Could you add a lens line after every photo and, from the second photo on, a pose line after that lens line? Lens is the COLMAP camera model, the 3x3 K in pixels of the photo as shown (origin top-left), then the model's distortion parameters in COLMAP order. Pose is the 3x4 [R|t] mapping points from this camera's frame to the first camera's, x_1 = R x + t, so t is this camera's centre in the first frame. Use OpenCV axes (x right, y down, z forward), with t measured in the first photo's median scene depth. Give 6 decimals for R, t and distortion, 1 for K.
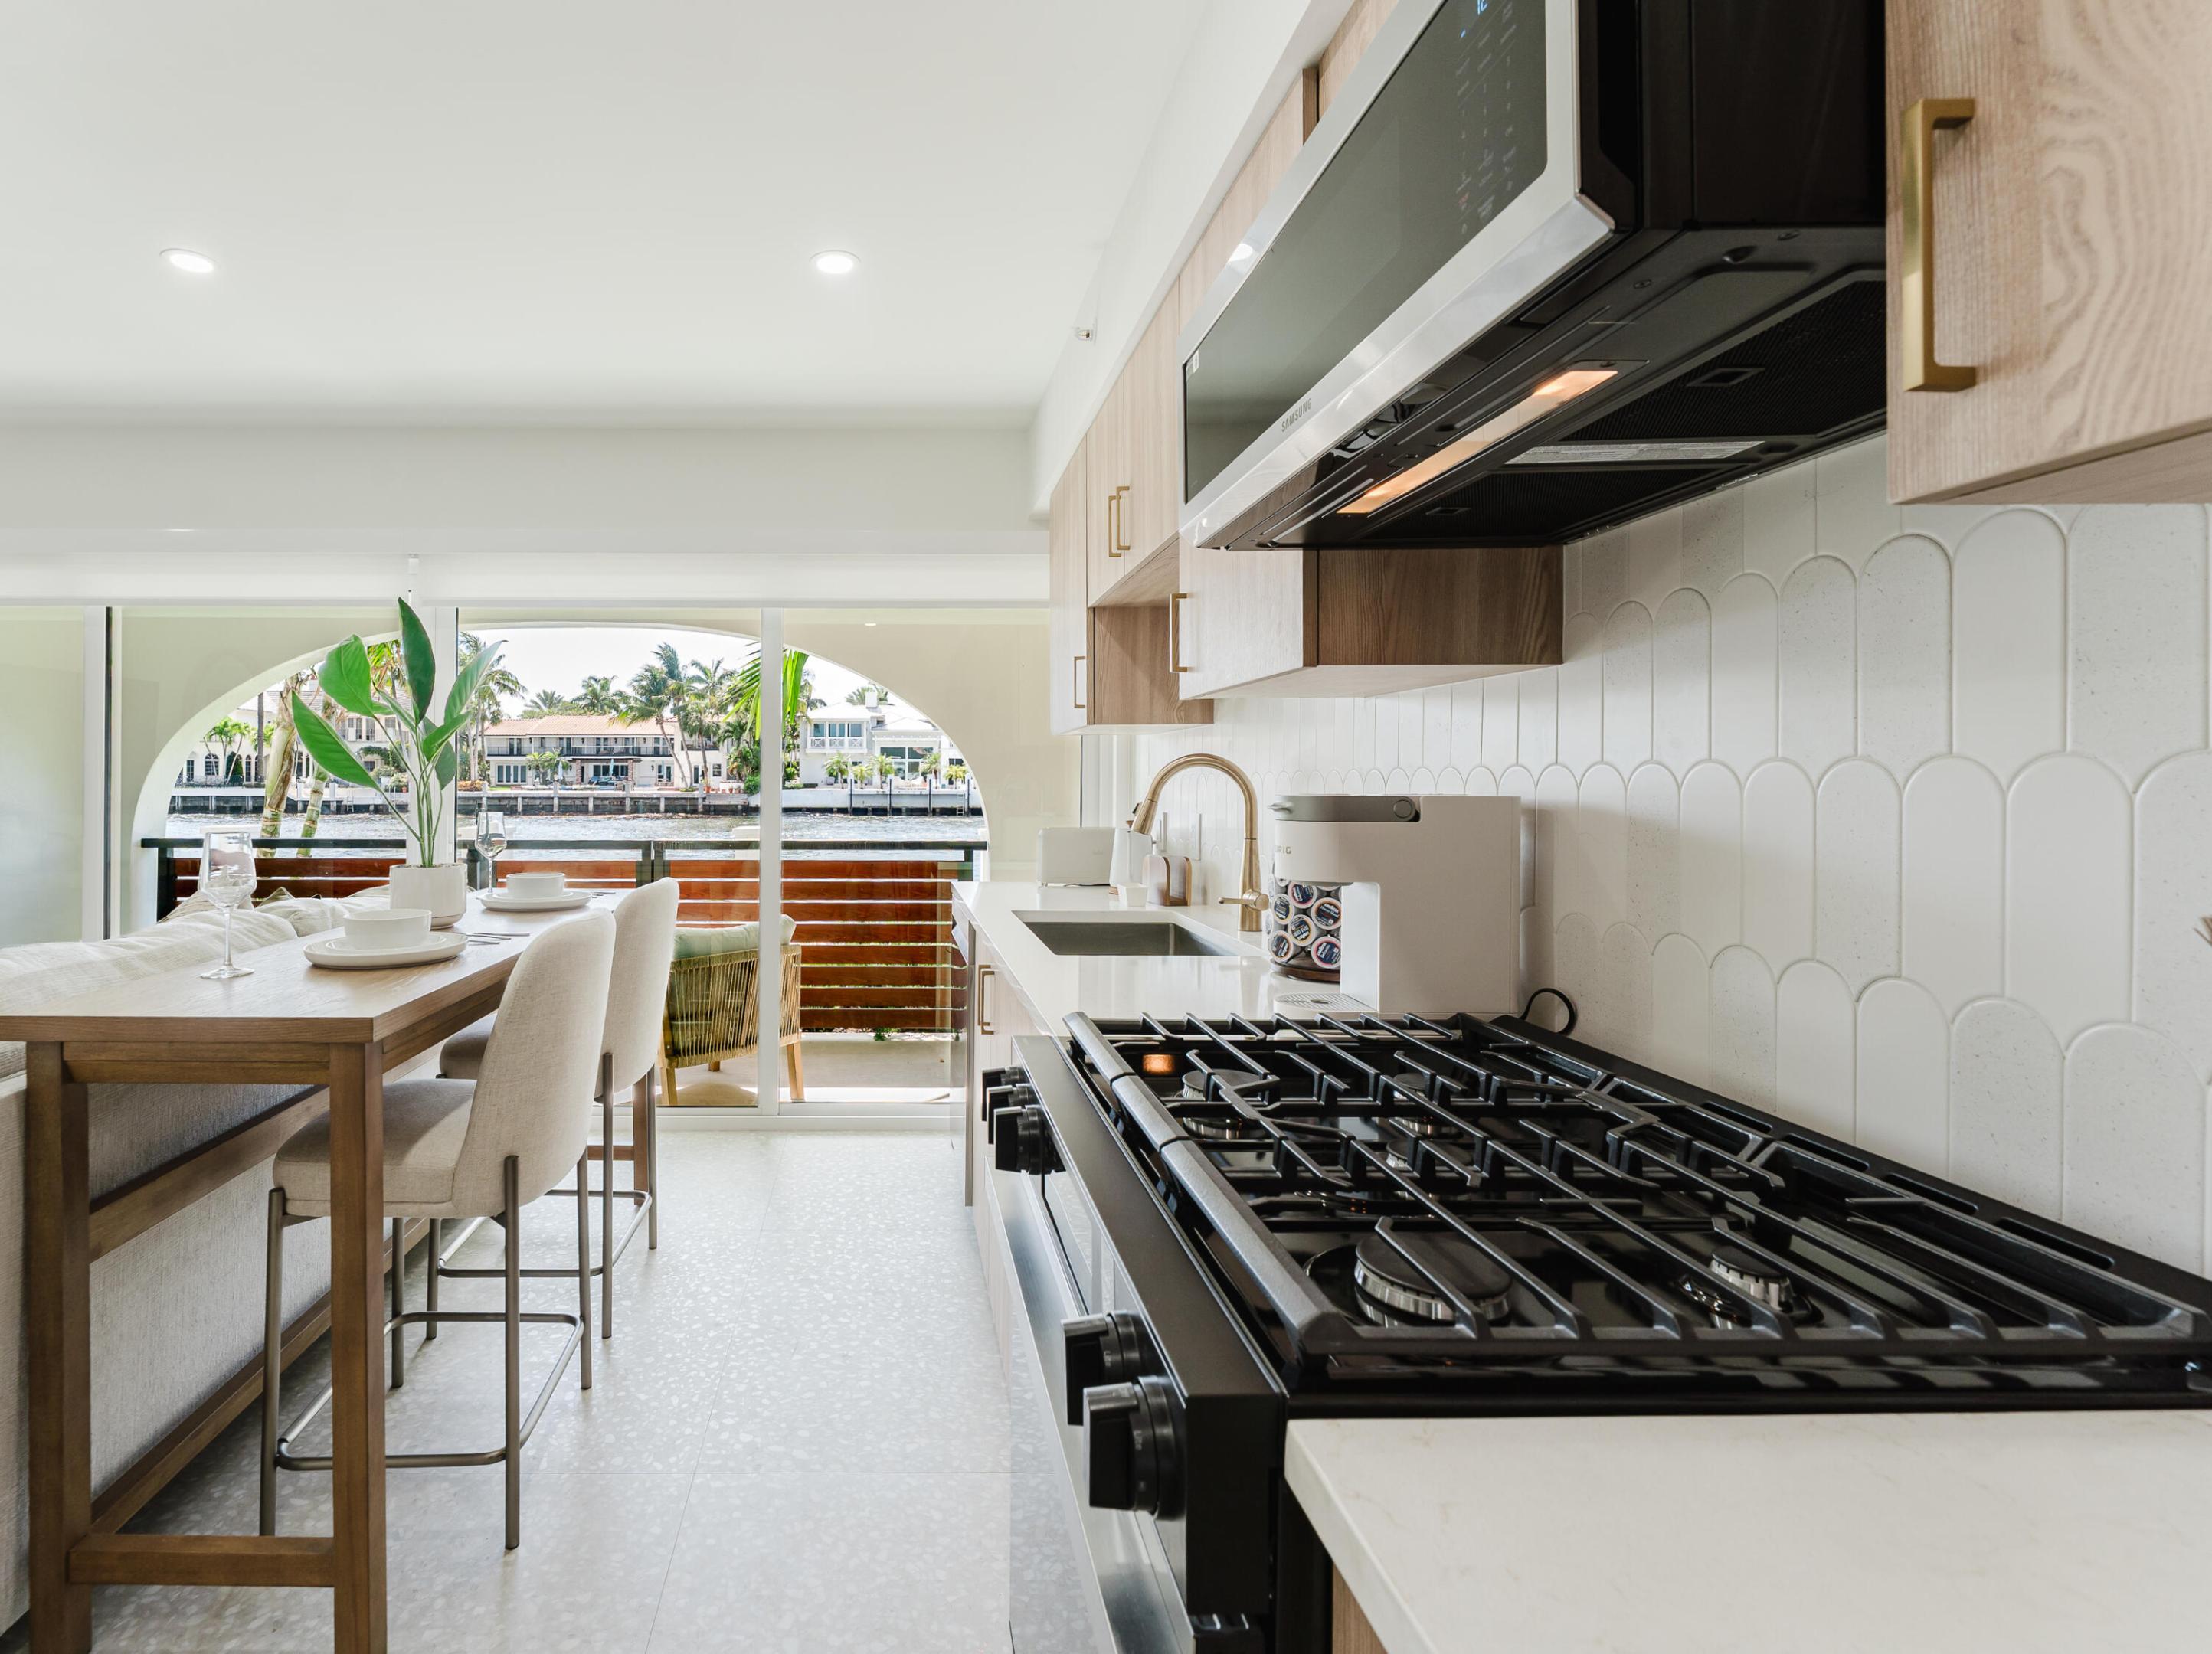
lens RADIAL K [[1027.6, 0, 906.0], [0, 1027.6, 804.9], [0, 0, 1]] dist [0.000191, -0.000380]
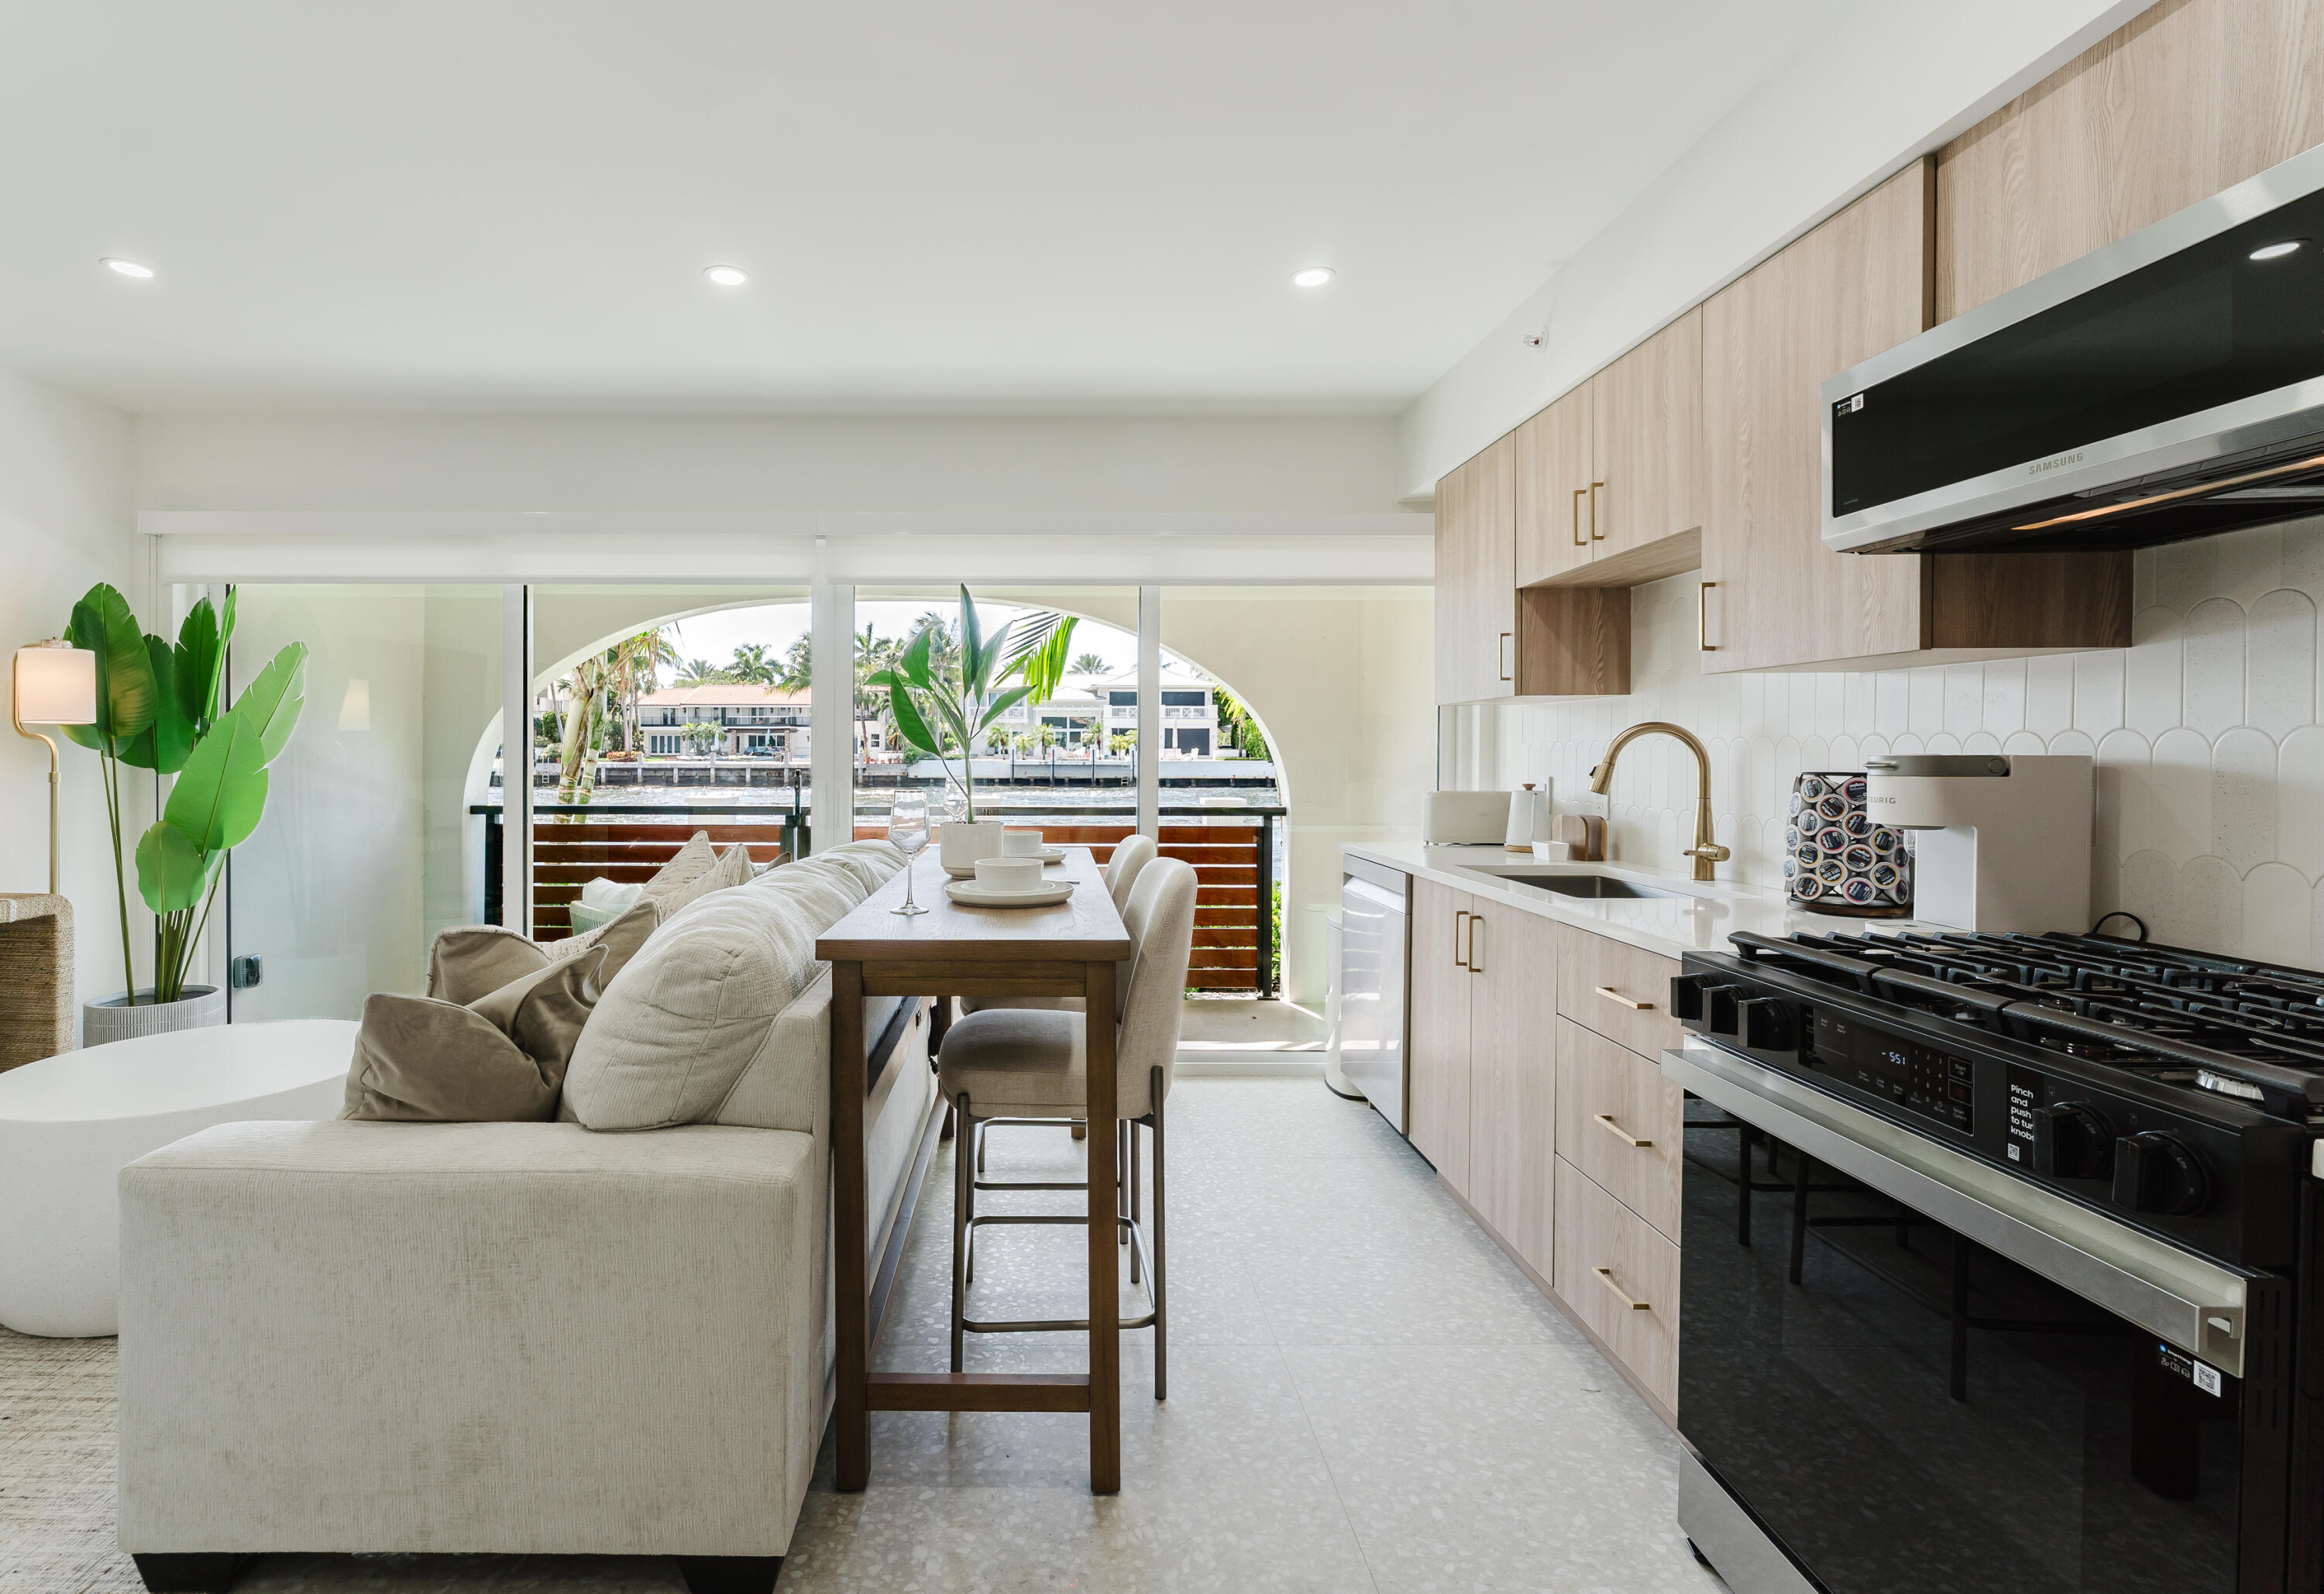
lens RADIAL K [[1049.6, 0, 1056.7], [0, 1049.6, 784.2], [0, 0, 1]] dist [-0.003267, -0.000600]
pose [[0.999999, -0.001060, 0.000092, -0.366903], [0.001060, 0.999967, 0.008033, 0.008344], [-0.000101, -0.008033, 0.999968, -0.140544]]
